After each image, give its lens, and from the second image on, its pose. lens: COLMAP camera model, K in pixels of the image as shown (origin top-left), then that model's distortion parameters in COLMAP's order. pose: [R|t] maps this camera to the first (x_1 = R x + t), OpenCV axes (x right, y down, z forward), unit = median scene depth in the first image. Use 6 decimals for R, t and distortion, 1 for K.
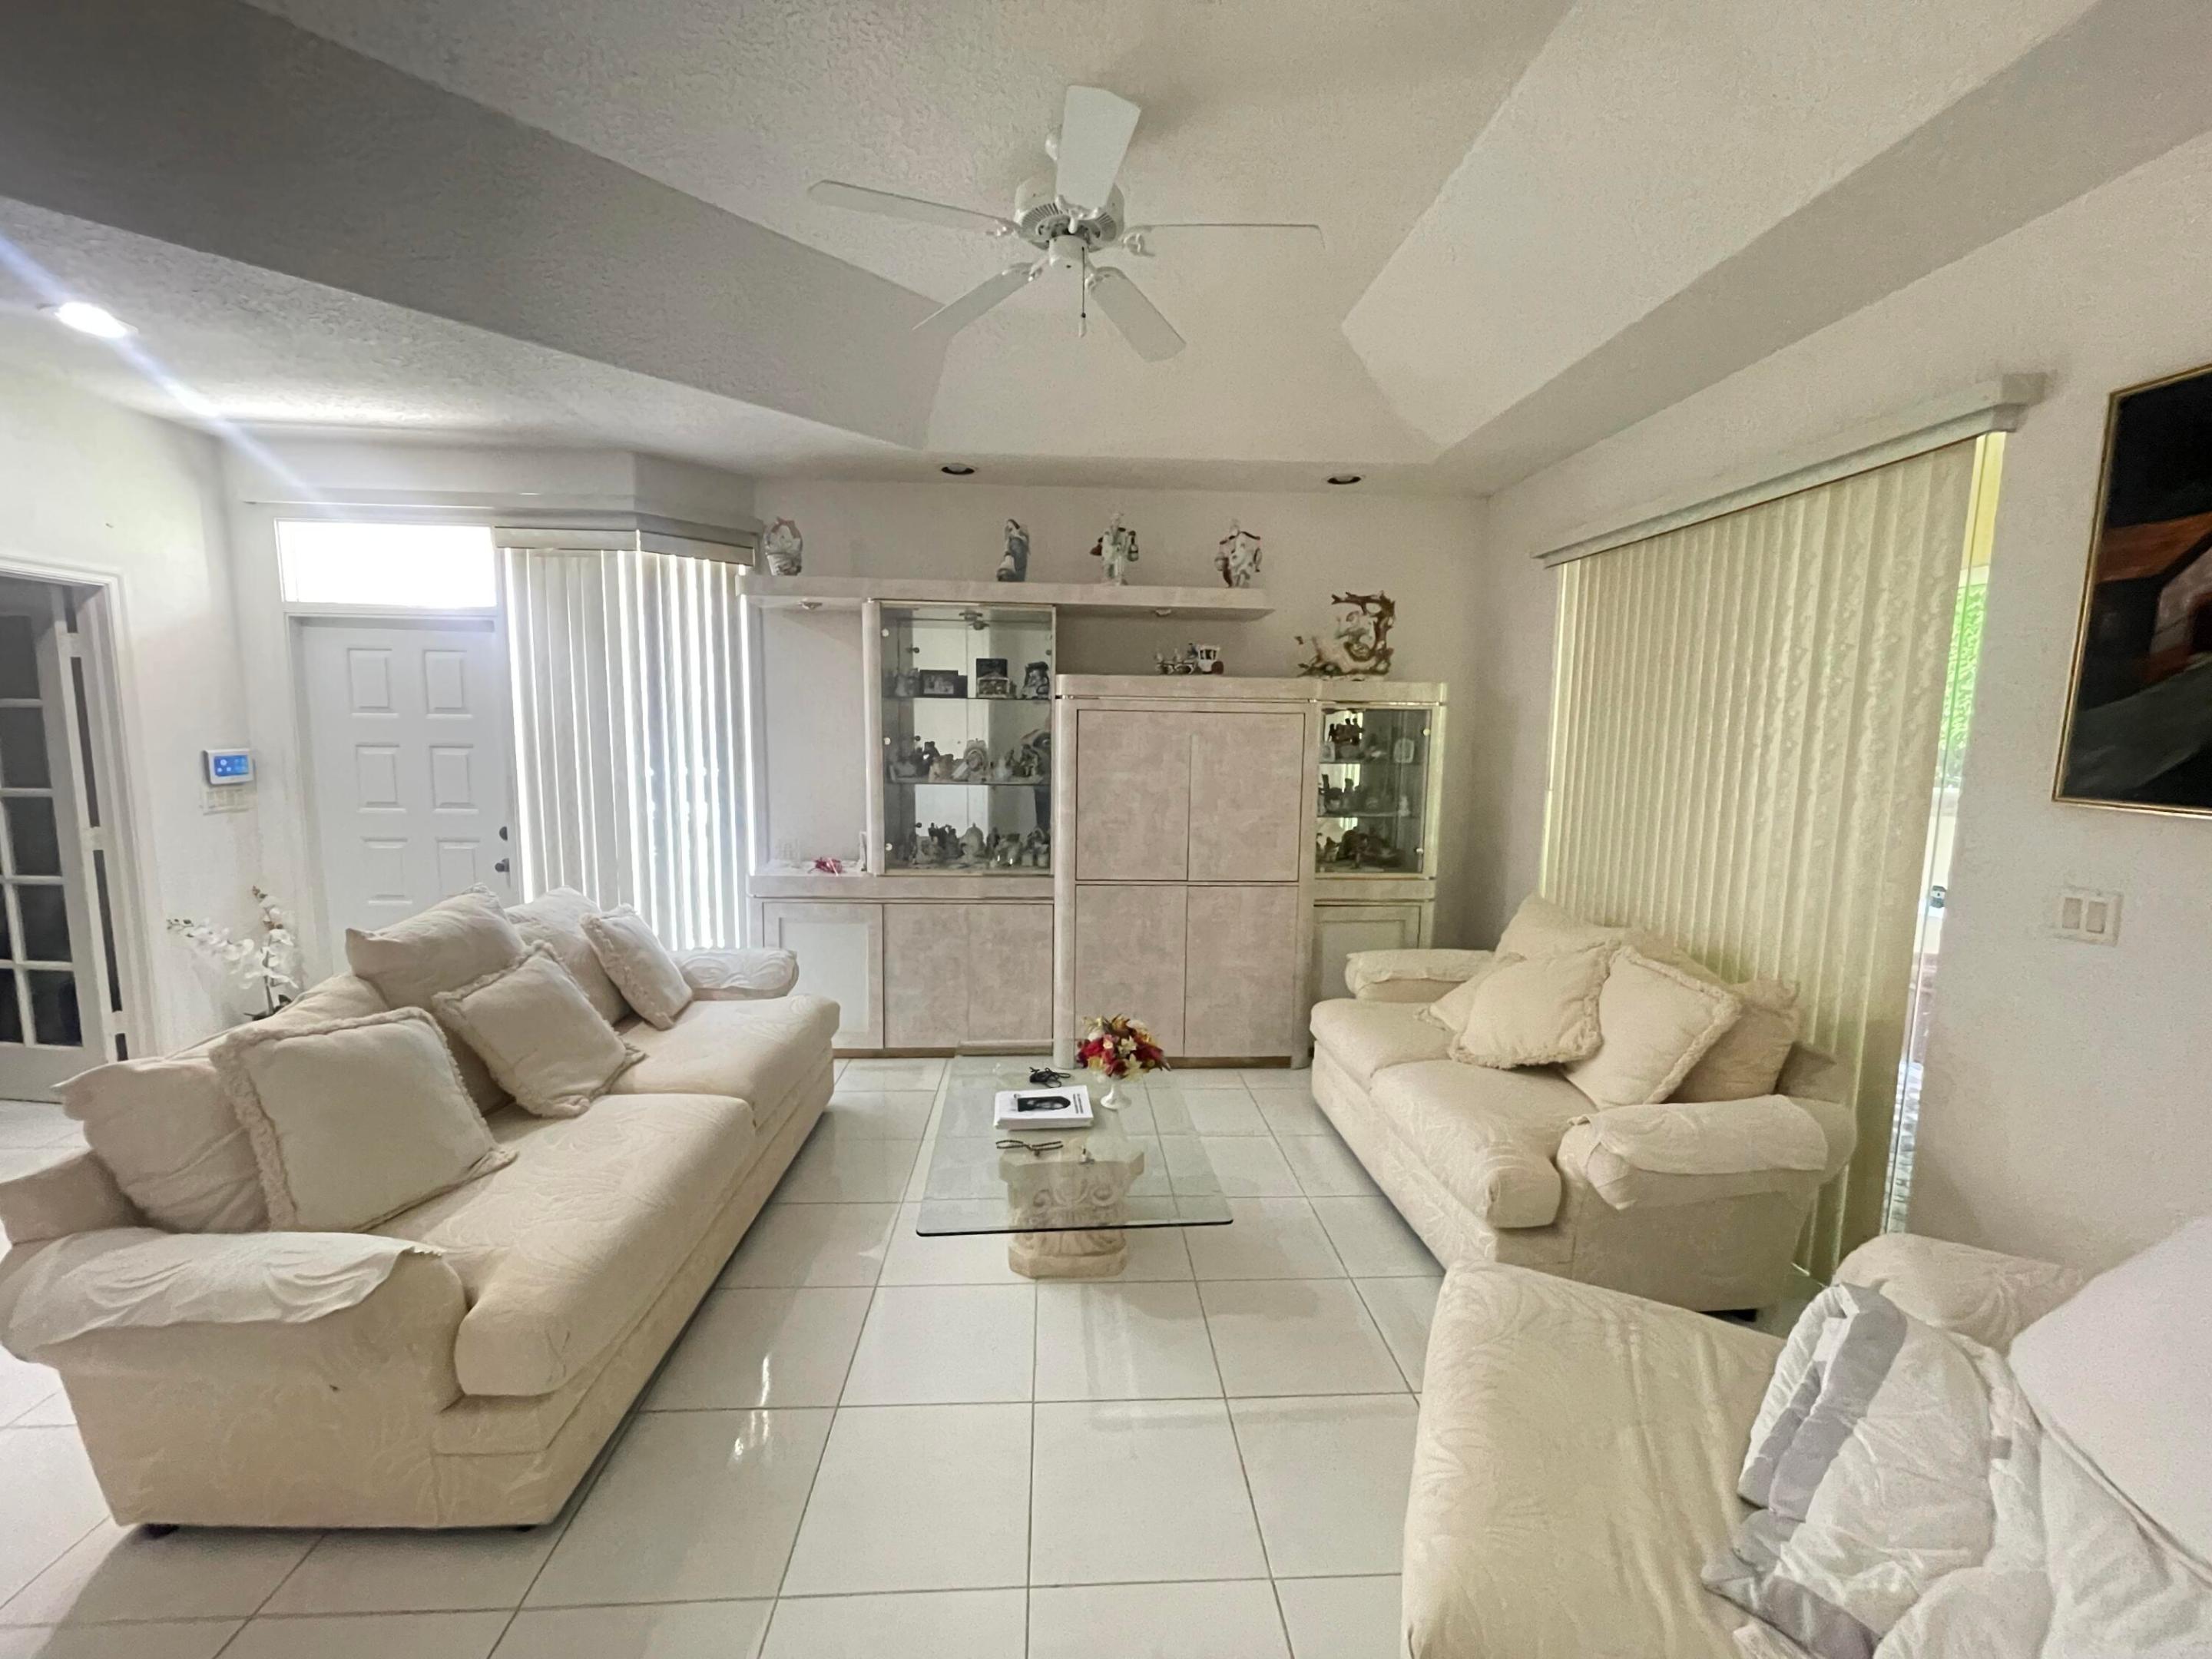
lens RADIAL K [[904.2, 0, 1100.5], [0, 904.2, 831.5], [0, 0, 1]] dist [0.000104, -0.000027]
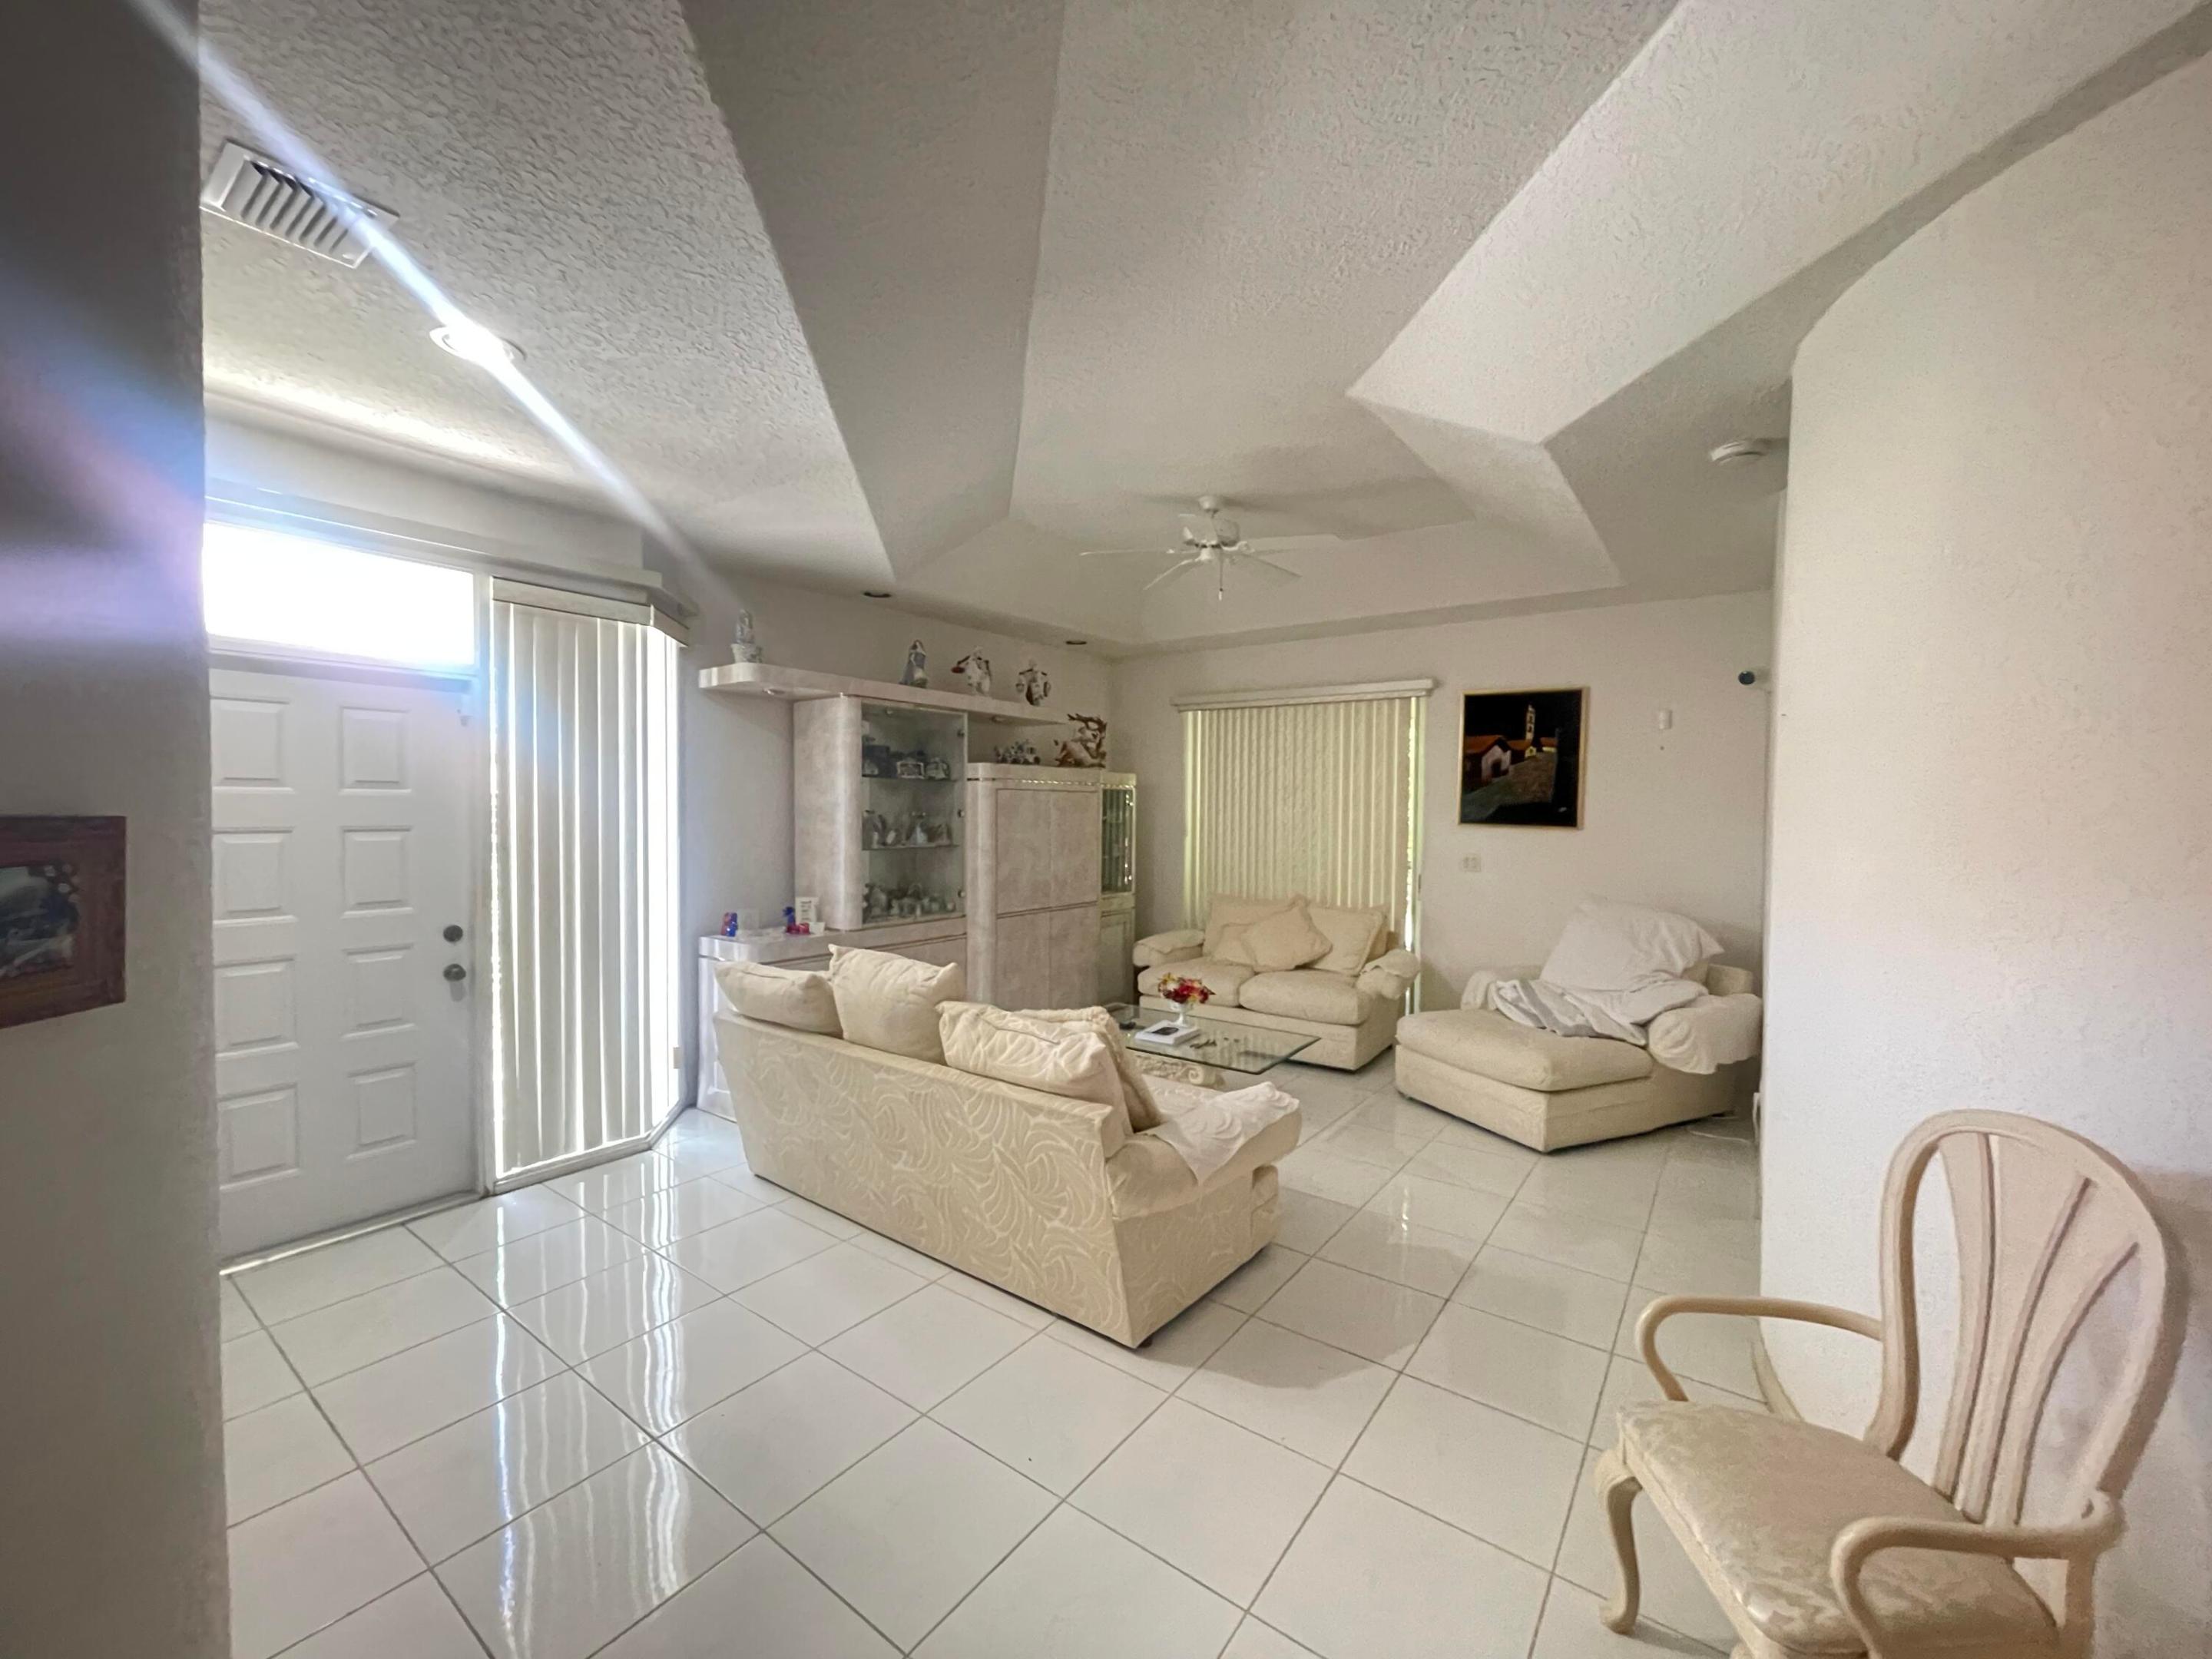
lens RADIAL K [[893.5, 0, 1104.2], [0, 893.5, 830.4], [0, 0, 1]] dist [-0.001129, -0.000353]
pose [[0.632190, -0.029738, 0.774242, -0.930367], [0.091124, 0.995182, -0.036181, -0.007848], [-0.769436, 0.093425, 0.631854, 0.023121]]
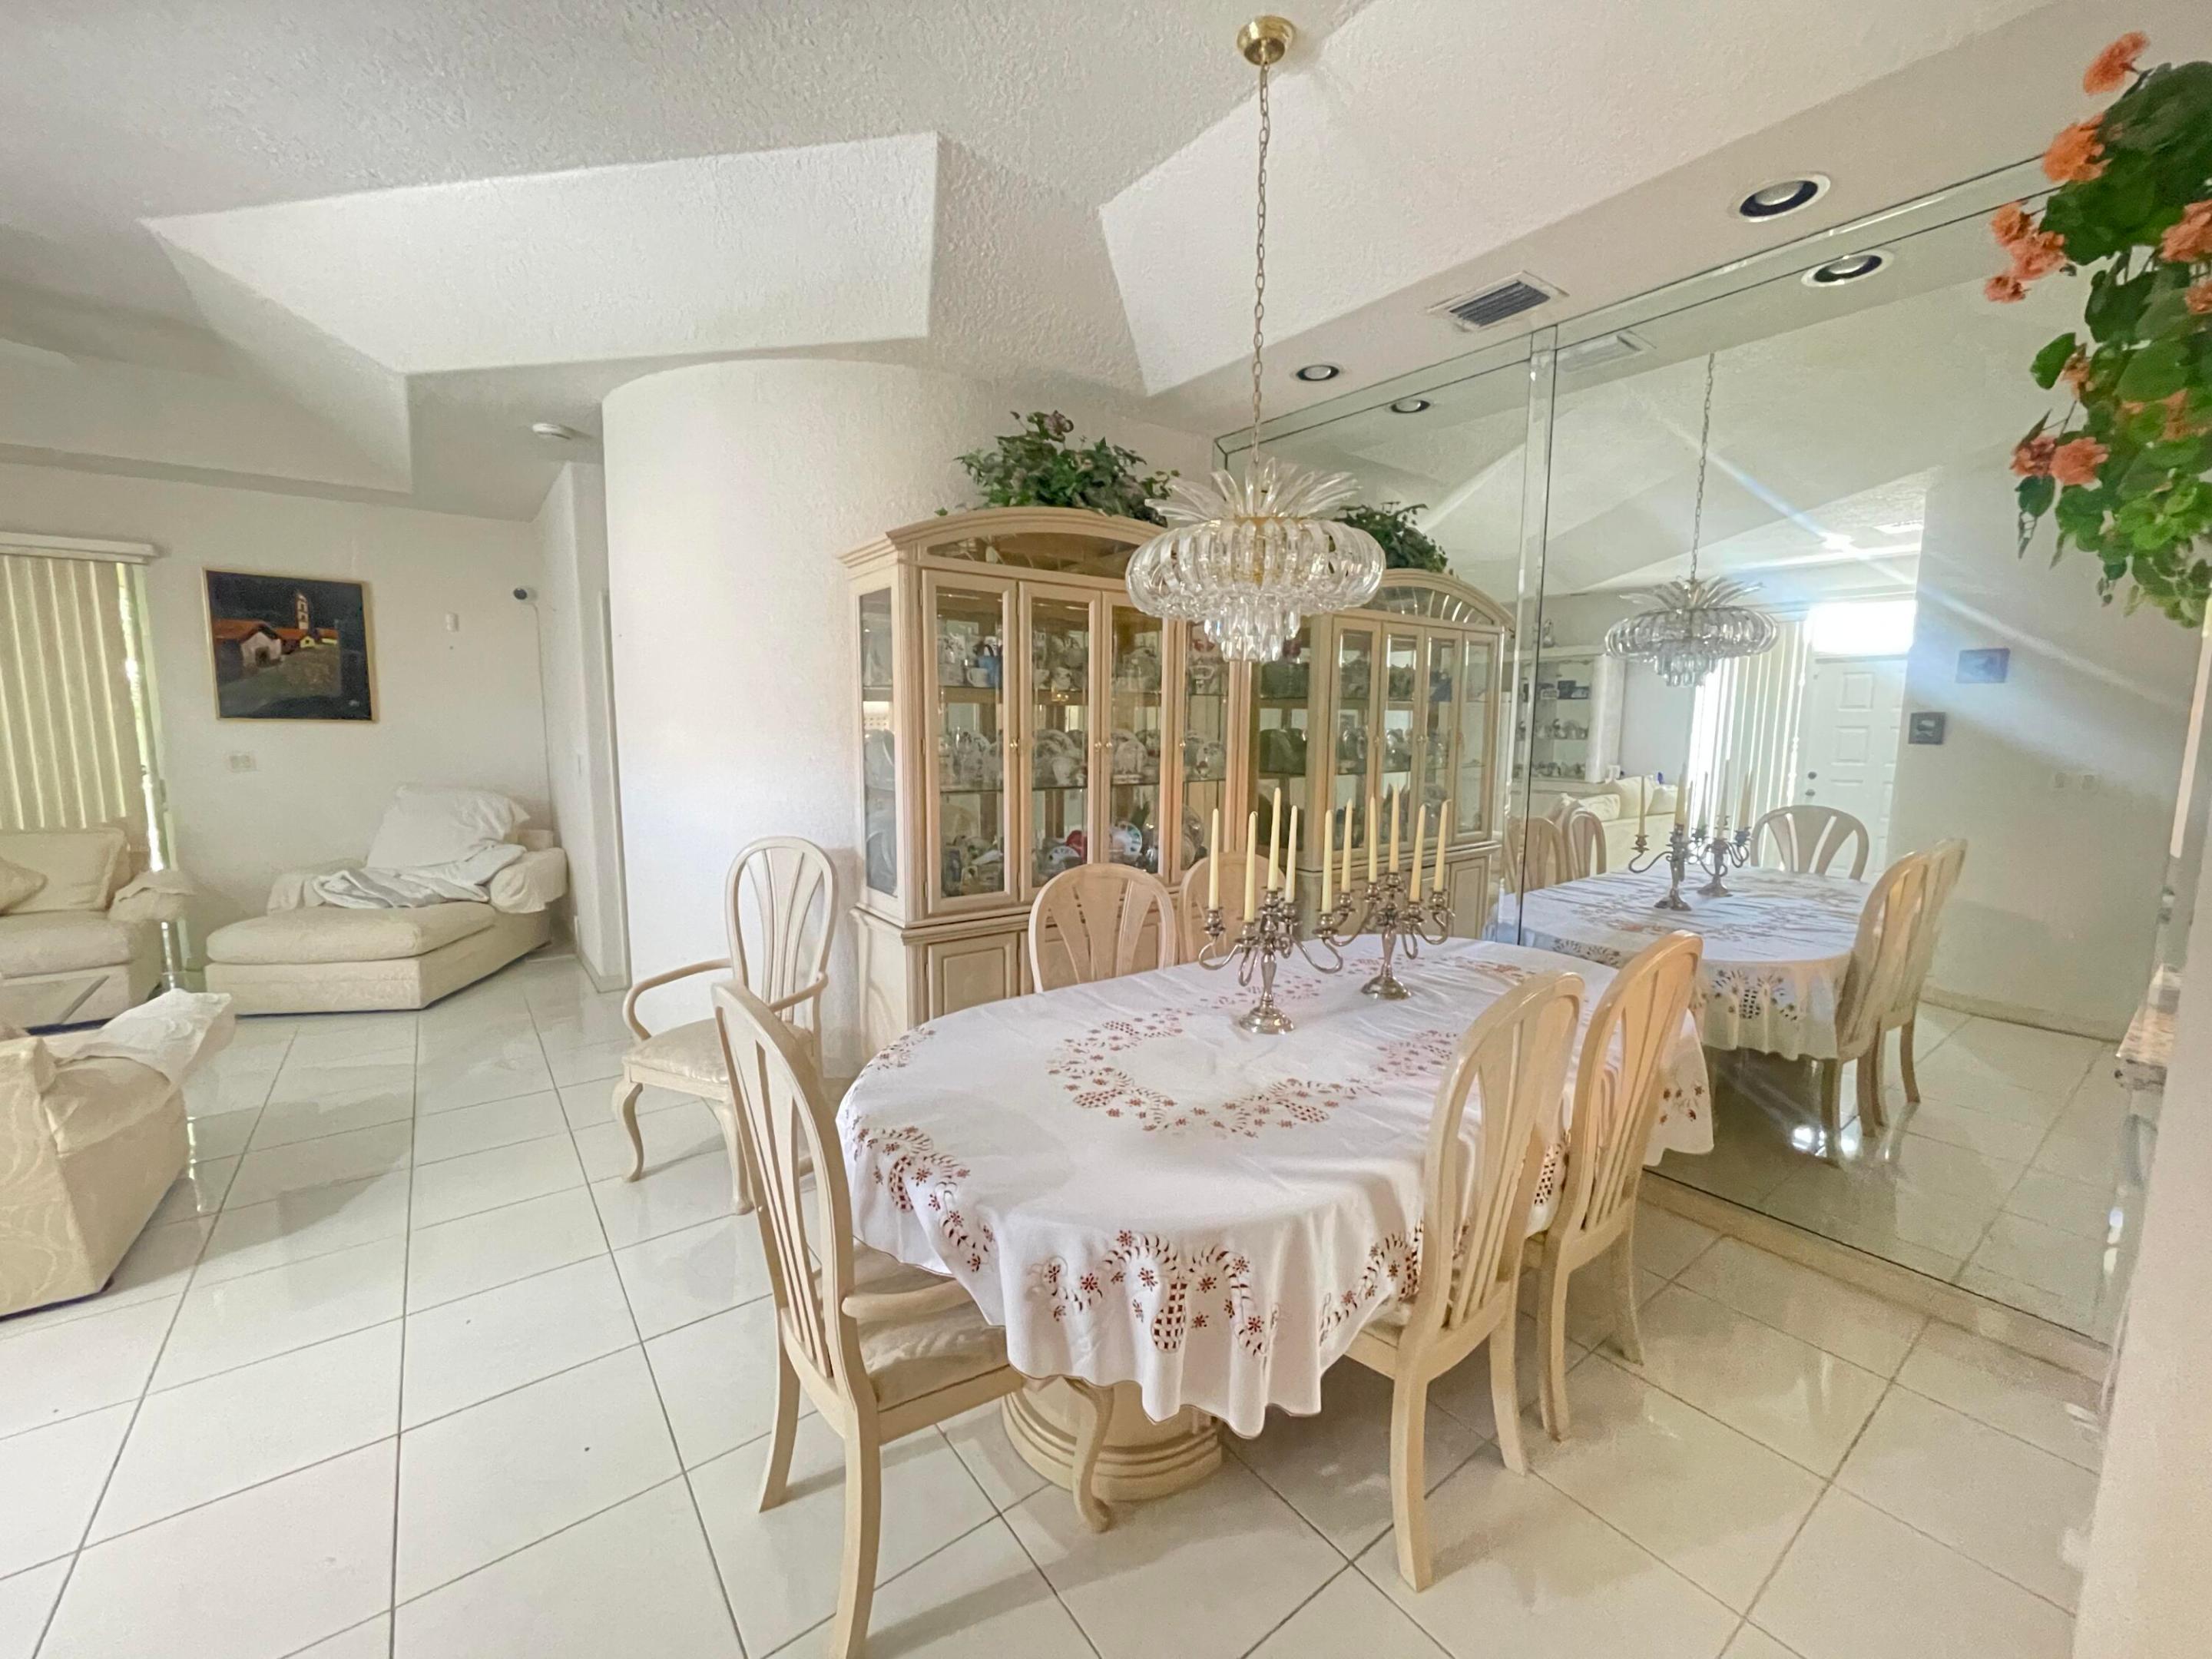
lens RADIAL K [[893.5, 0, 1104.2], [0, 893.5, 830.4], [0, 0, 1]] dist [-0.001129, -0.000353]
pose [[-0.556827, -0.121817, 0.821647, -1.214562], [0.084722, 0.975699, 0.202072, -0.012997], [-0.826297, 0.182130, -0.532975, 0.150854]]
